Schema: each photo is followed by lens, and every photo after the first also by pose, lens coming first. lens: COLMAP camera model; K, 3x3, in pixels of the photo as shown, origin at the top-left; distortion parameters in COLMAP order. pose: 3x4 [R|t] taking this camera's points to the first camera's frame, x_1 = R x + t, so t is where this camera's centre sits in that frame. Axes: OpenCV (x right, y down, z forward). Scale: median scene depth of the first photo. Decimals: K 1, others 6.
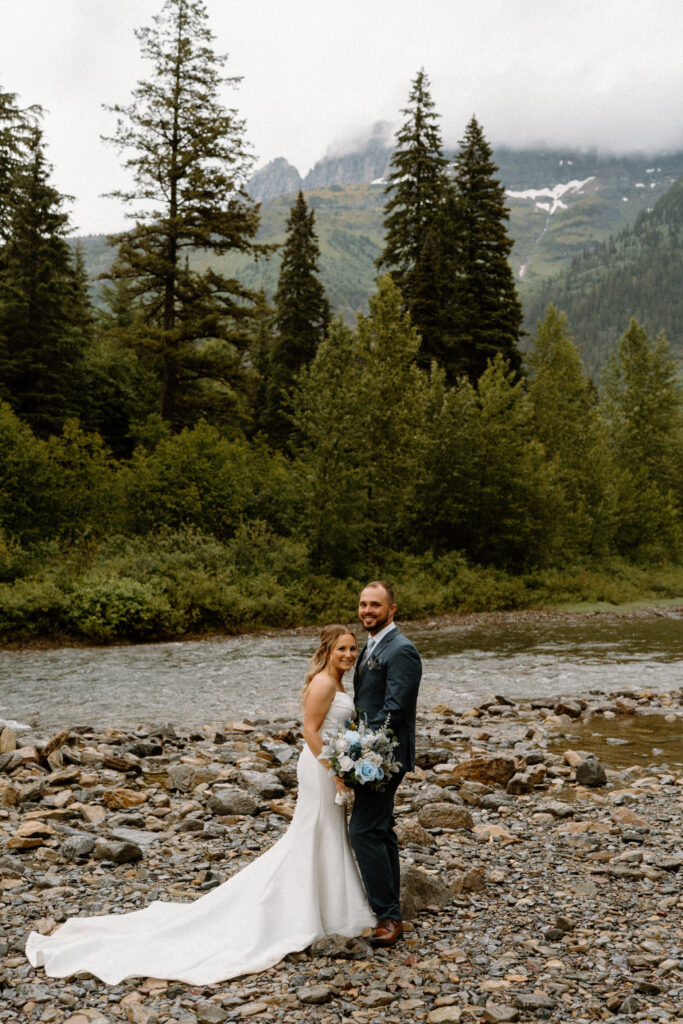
lens RADIAL K [[1060.1, 0, 329.9], [0, 1060.1, 542.9], [0, 0, 1]] dist [0.002888, 0.009212]
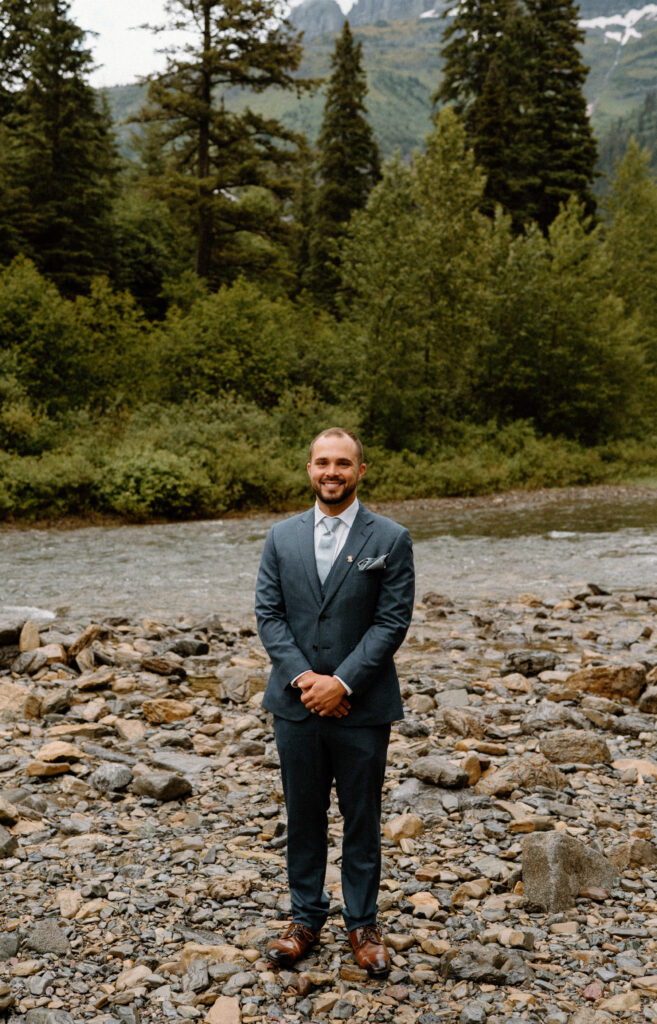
lens RADIAL K [[1117.6, 0, 284.1], [0, 1117.6, 498.3], [0, 0, 1]] dist [-0.004101, 0.035158]
pose [[0.996847, -0.000214, -0.079345, -0.007772], [0.006090, 0.997253, 0.073824, 0.002722], [0.079111, -0.074074, 0.994110, 0.035408]]
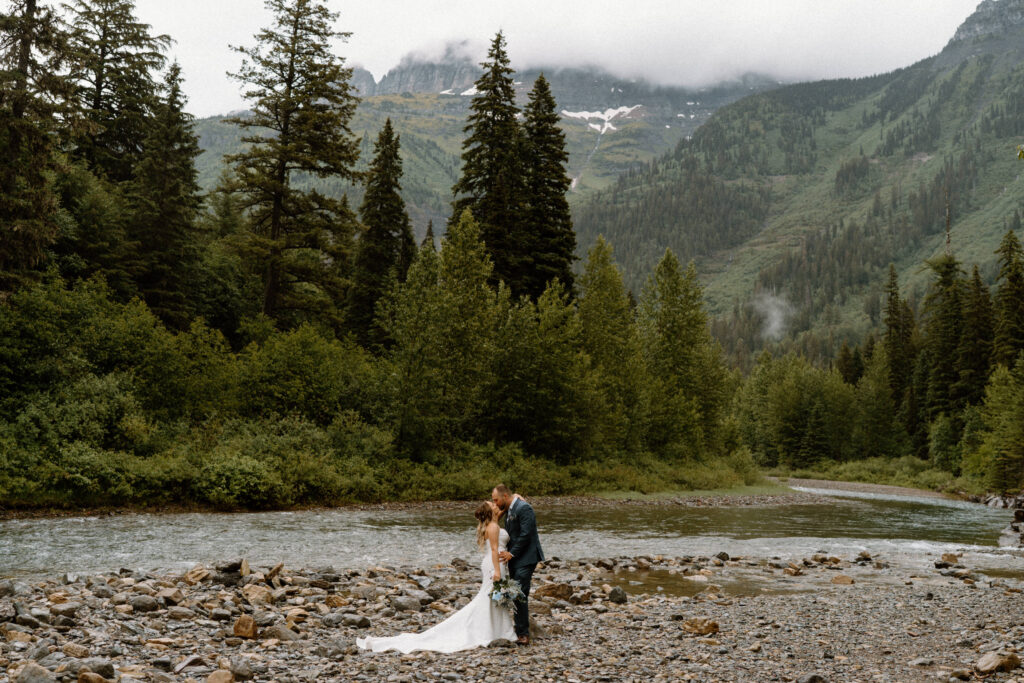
lens RADIAL K [[1037.1, 0, 496.1], [0, 1037.1, 335.3], [0, 0, 1]] dist [0.013078, 0.005683]
pose [[0.992318, 0.054909, 0.110861, -0.035160], [-0.045176, 0.995053, -0.088482, -0.008377], [-0.115171, 0.082794, 0.989889, -0.149643]]
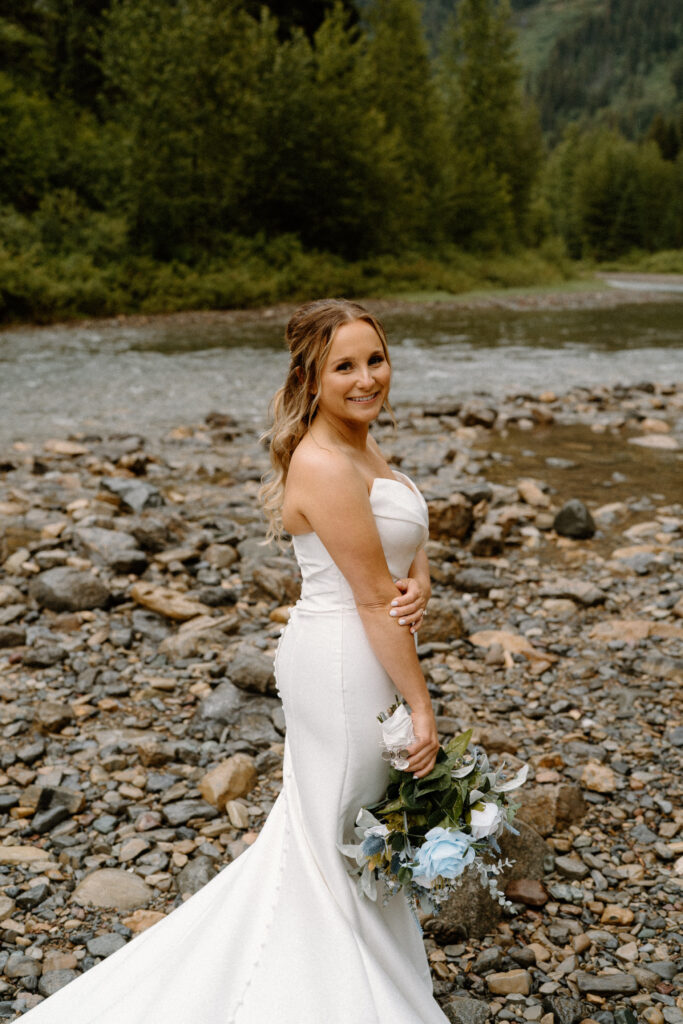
lens RADIAL K [[1037.1, 0, 328.4], [0, 1037.1, 485.3], [0, 0, 1]] dist [0.013078, 0.005683]
pose [[0.984177, -0.023560, 0.175615, -0.010545], [-0.018732, 0.971732, 0.235343, 0.007421], [-0.176195, -0.234909, 0.955915, 0.086780]]
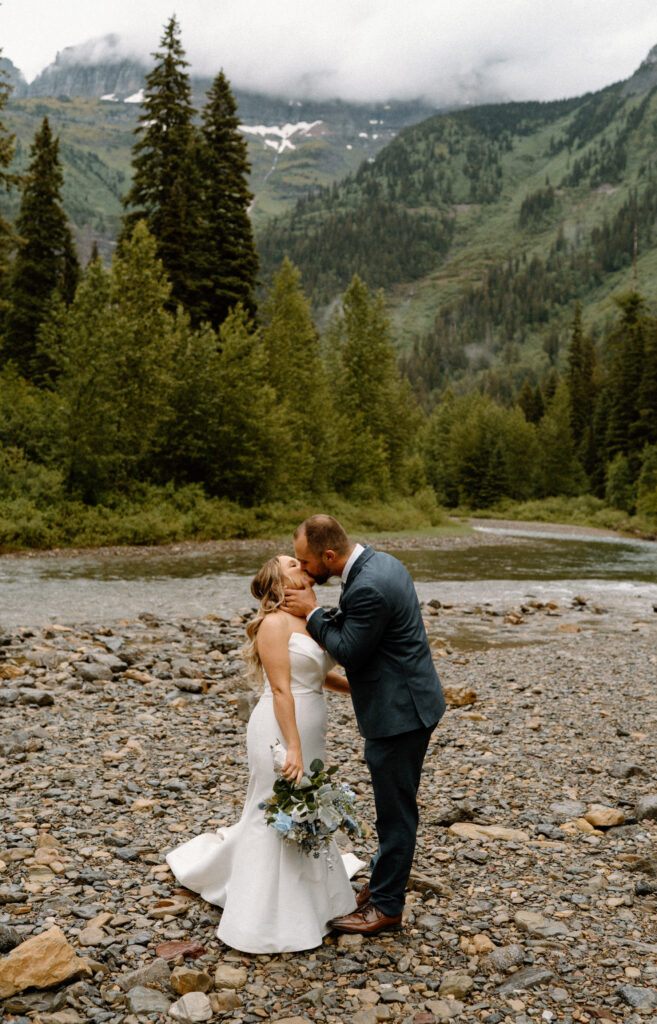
lens RADIAL K [[1060.8, 0, 302.6], [0, 1060.8, 534.5], [0, 0, 1]] dist [0.013113, 0.017319]
pose [[0.969294, 0.028905, 0.244201, -0.039232], [-0.043941, 0.997444, 0.056350, -0.006348], [-0.241948, -0.065350, 0.968086, -0.092123]]
